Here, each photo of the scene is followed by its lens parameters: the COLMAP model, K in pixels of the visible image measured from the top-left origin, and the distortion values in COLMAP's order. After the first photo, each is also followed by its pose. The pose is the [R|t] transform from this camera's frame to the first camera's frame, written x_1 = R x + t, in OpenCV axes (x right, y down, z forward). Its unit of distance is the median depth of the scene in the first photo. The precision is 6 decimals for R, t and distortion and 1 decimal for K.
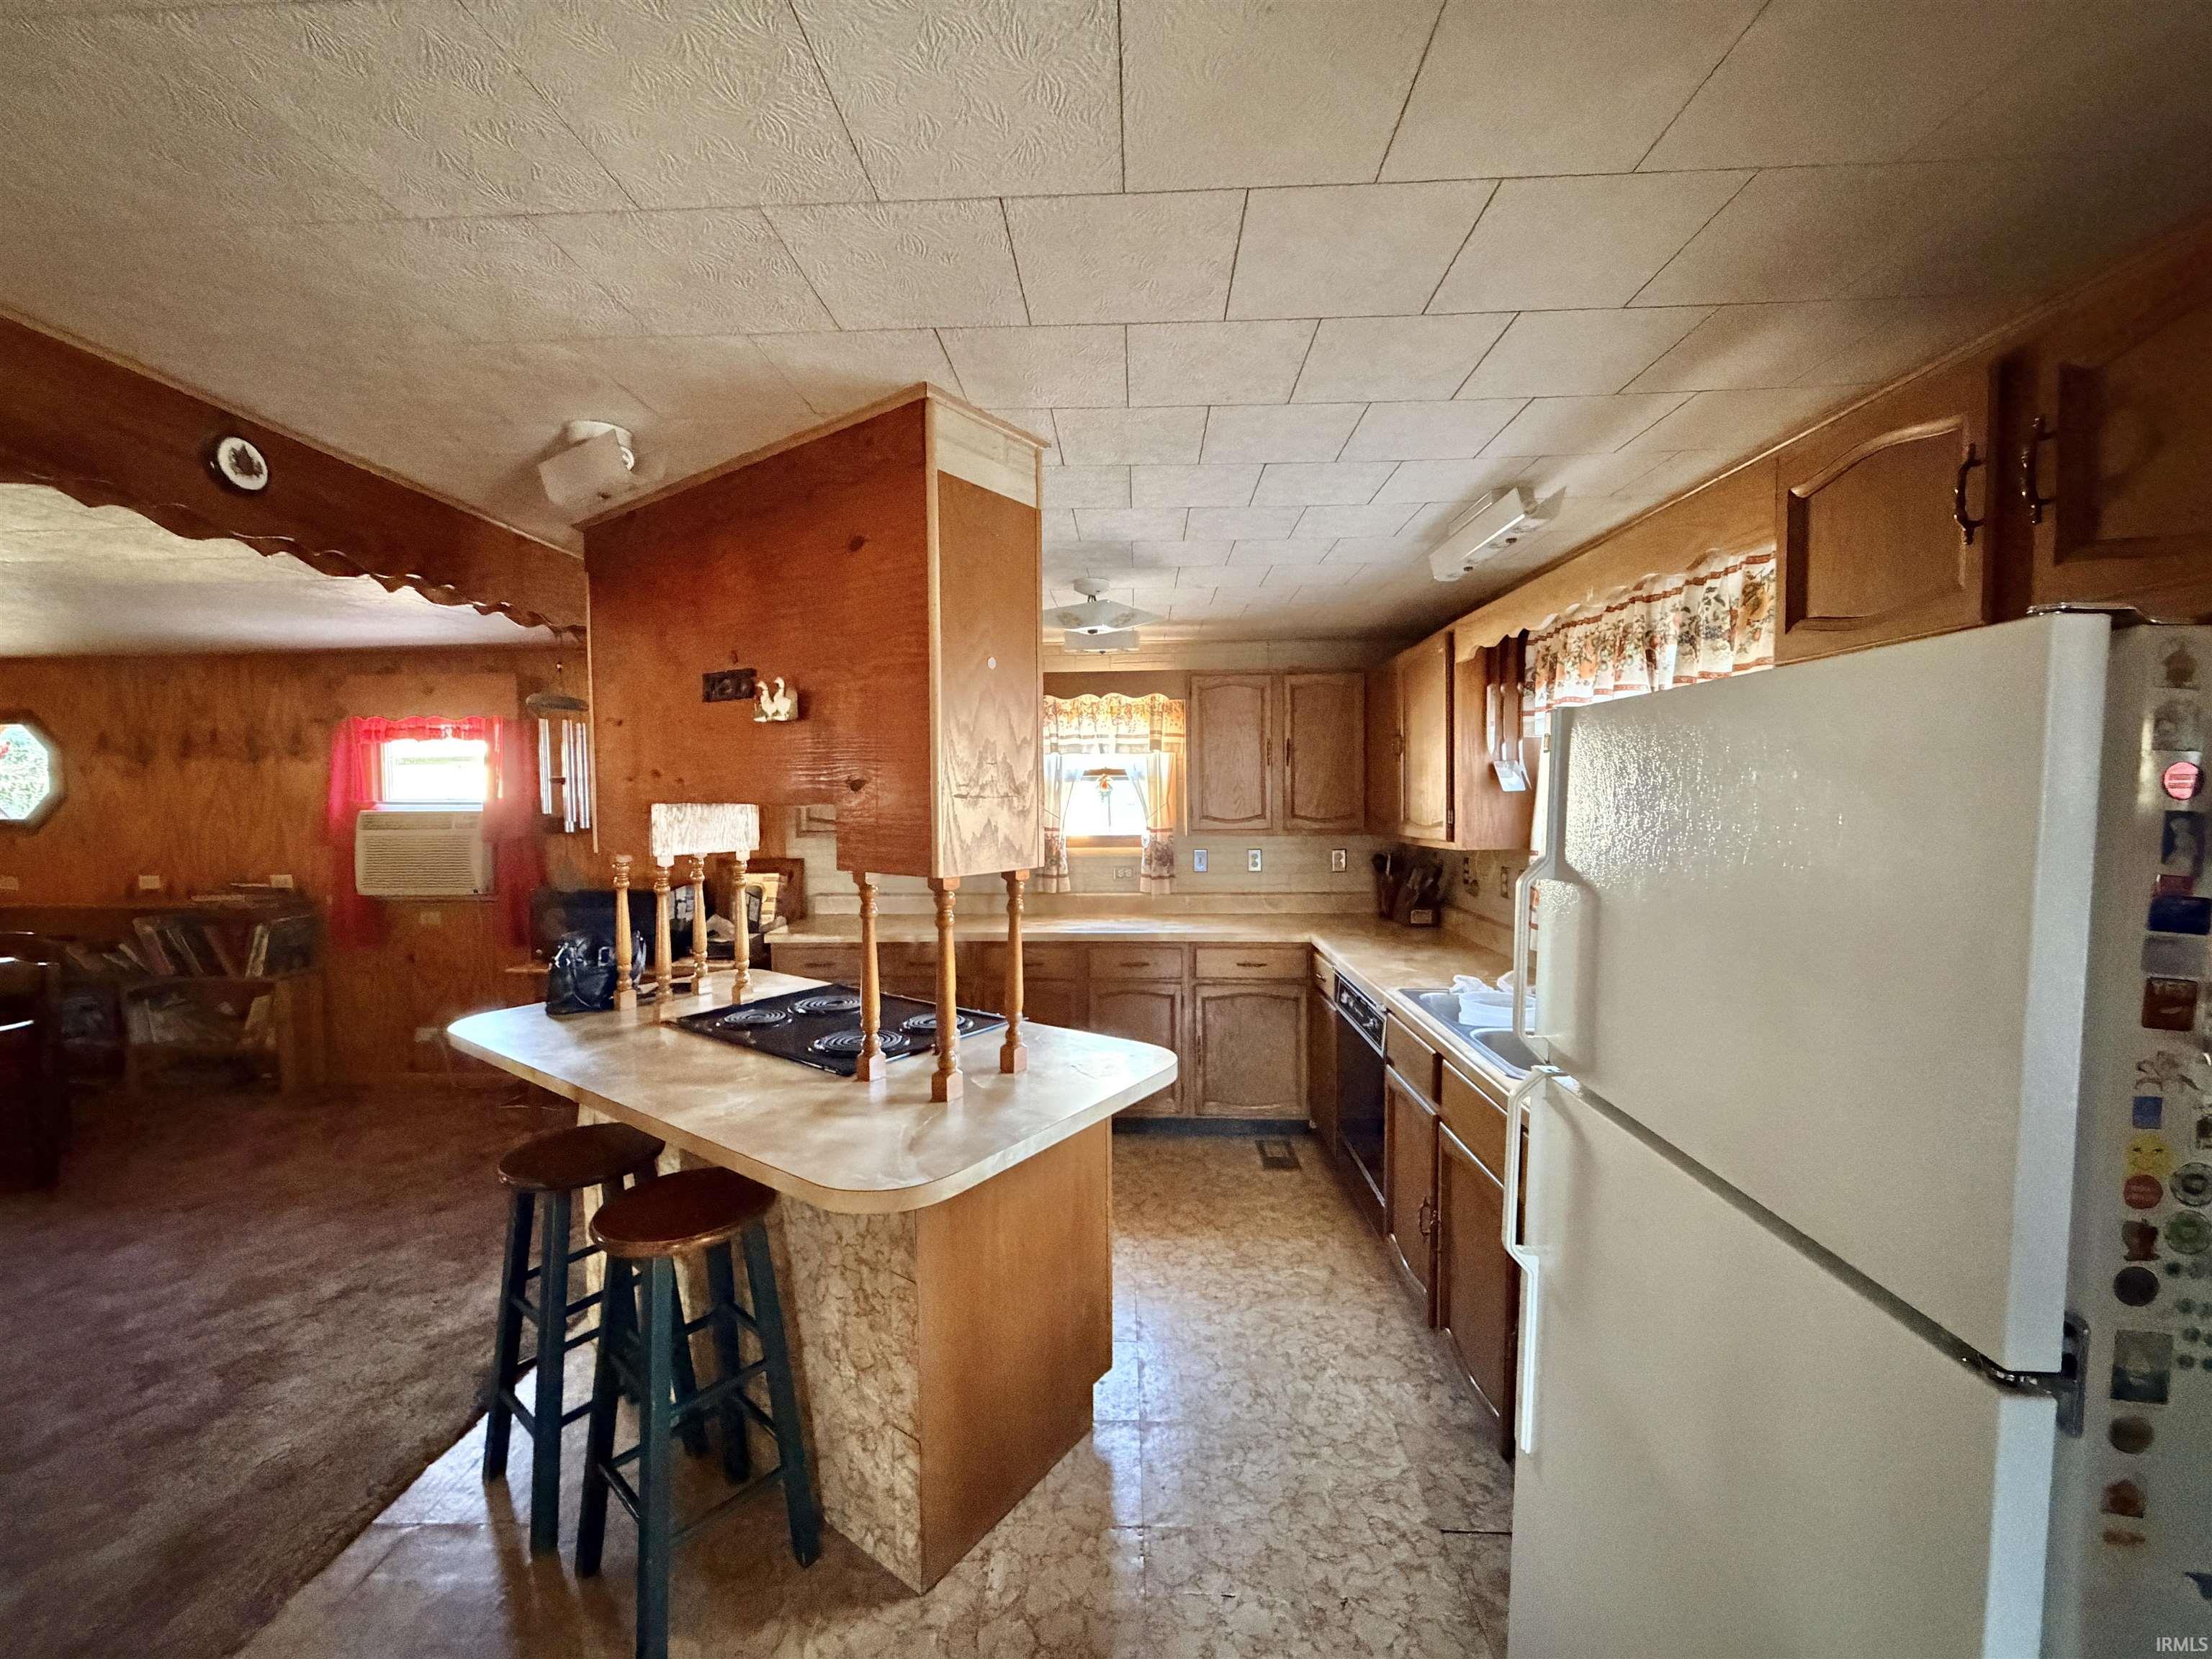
lens RADIAL K [[889.4, 0, 1096.8], [0, 889.4, 831.9], [0, 0, 1]] dist [-0.000282, 0.000011]
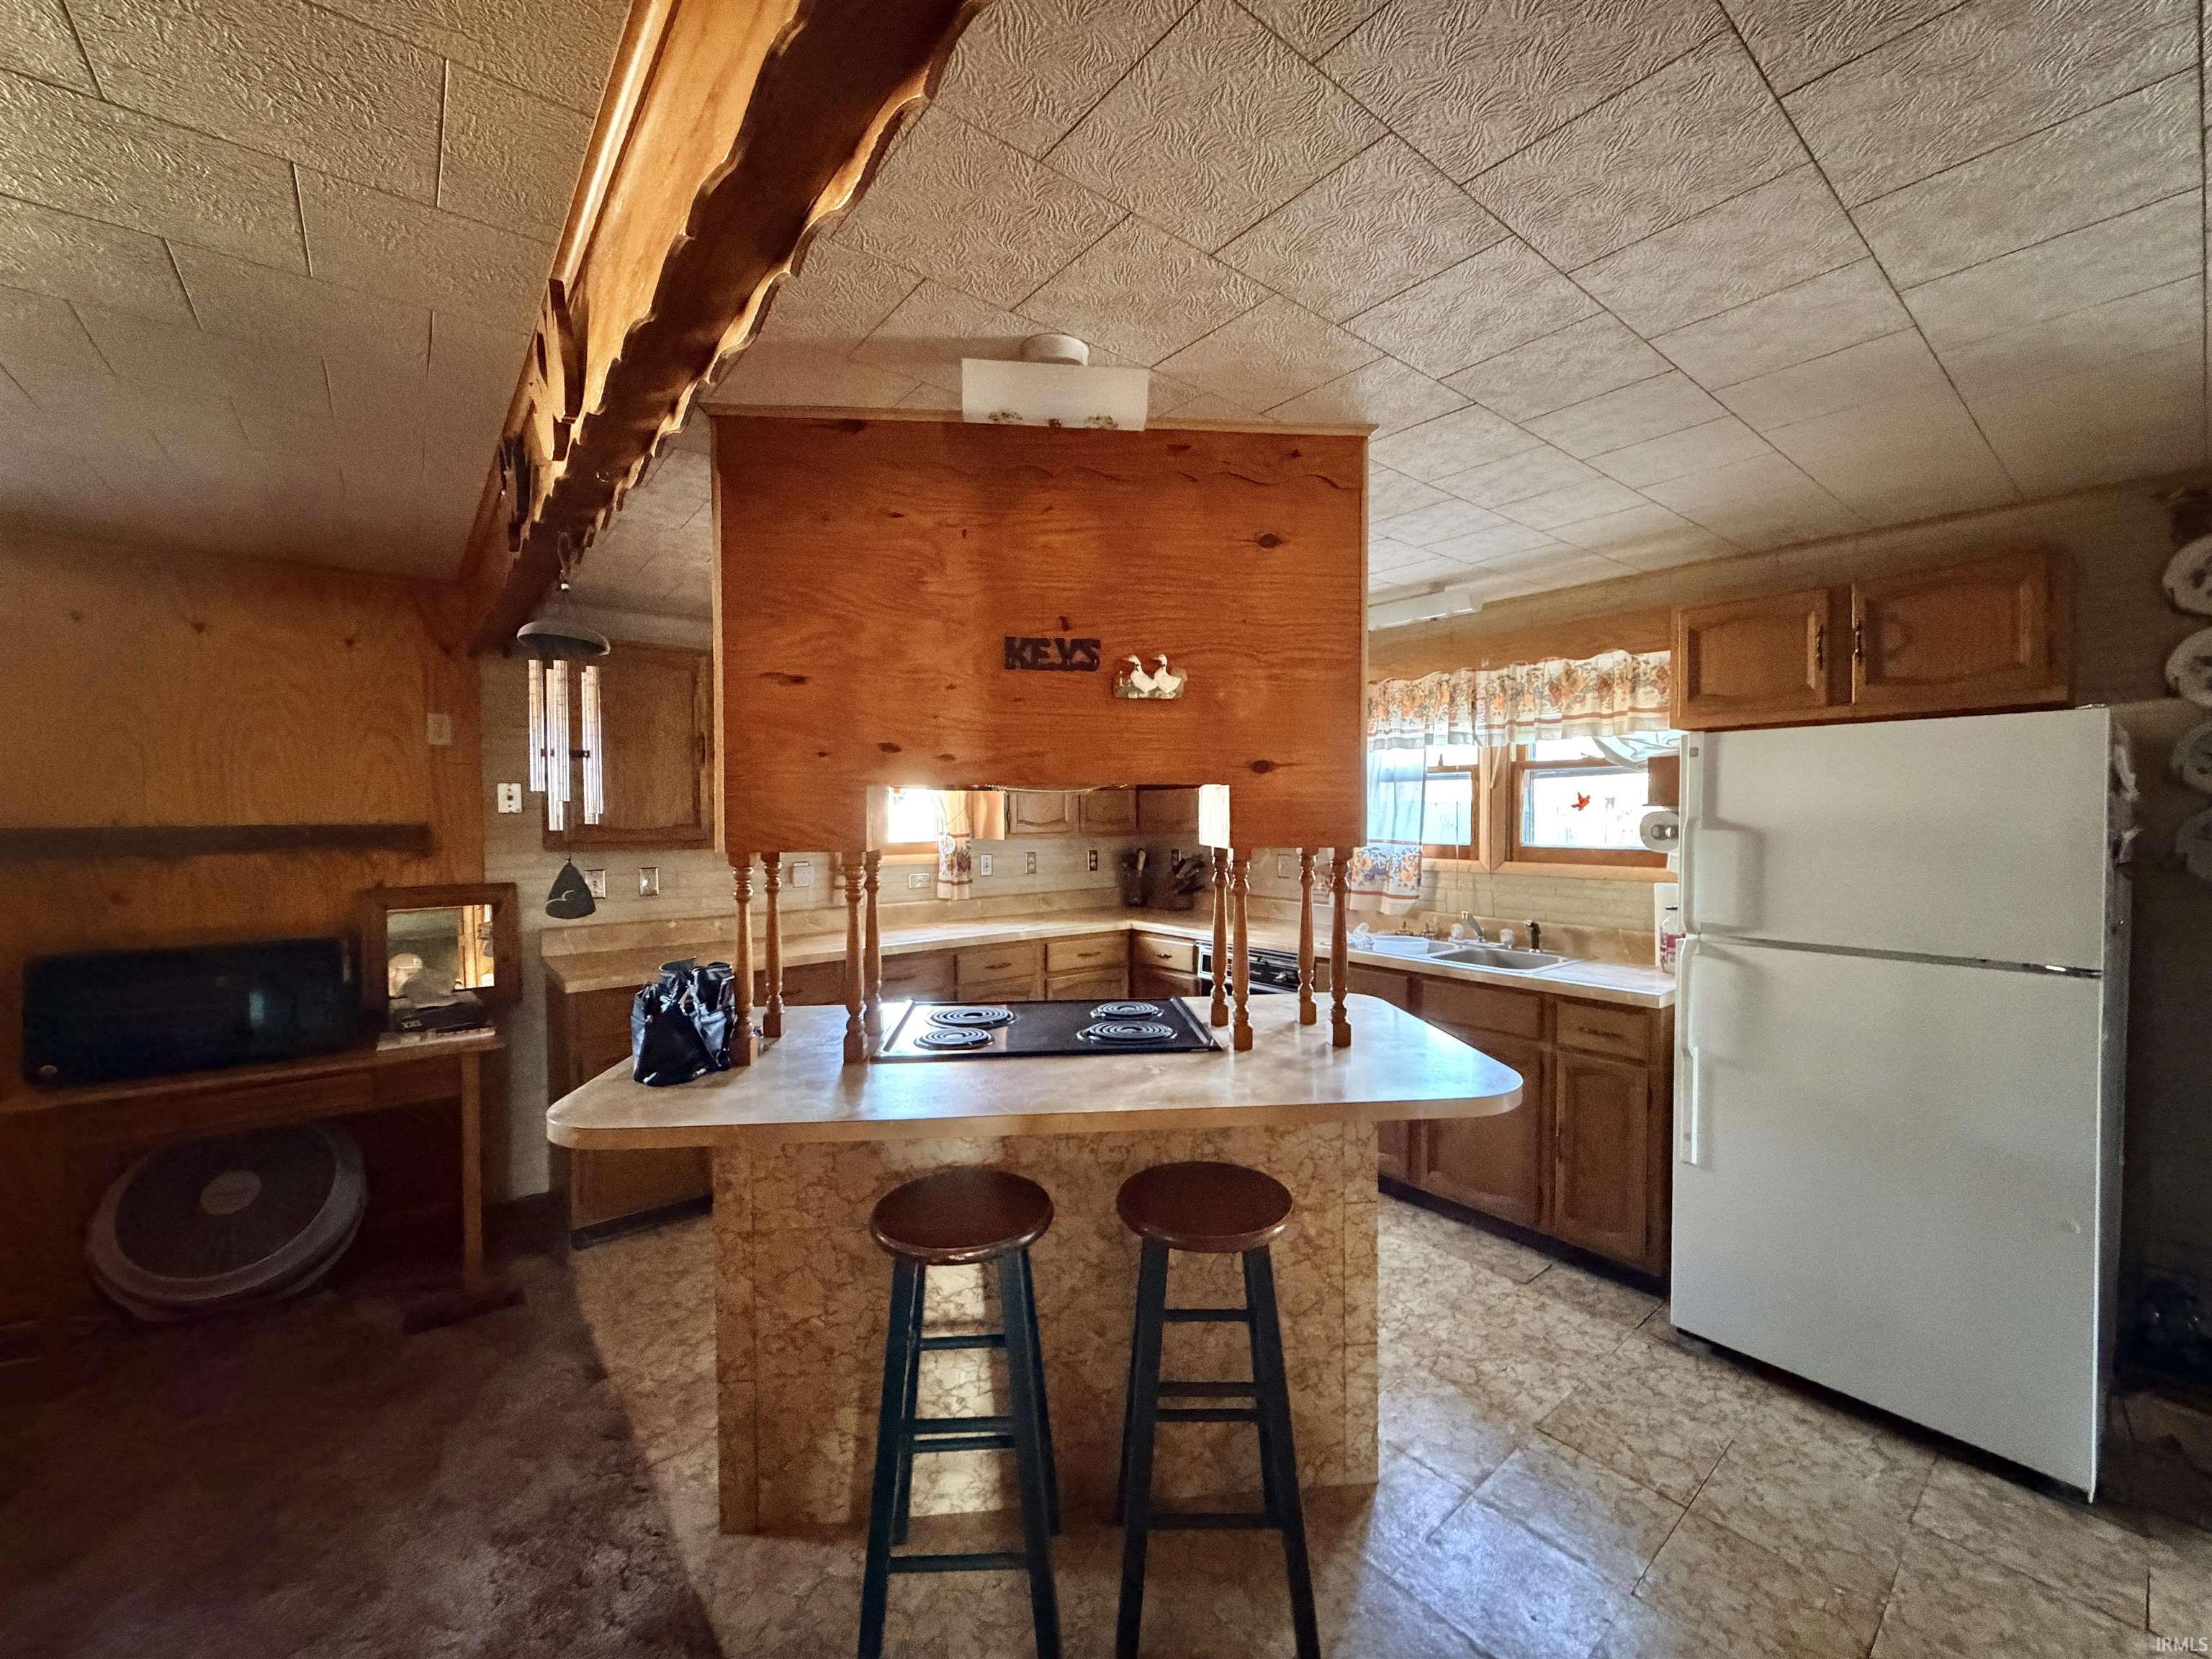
lens RADIAL K [[889.4, 0, 1097.7], [0, 889.4, 833.7], [0, 0, 1]] dist [-0.000282, 0.000011]
pose [[0.752039, -0.011206, 0.659023, -1.054784], [0.028846, 0.999457, -0.015923, 0.036848], [-0.658487, 0.030985, 0.751954, 0.313075]]
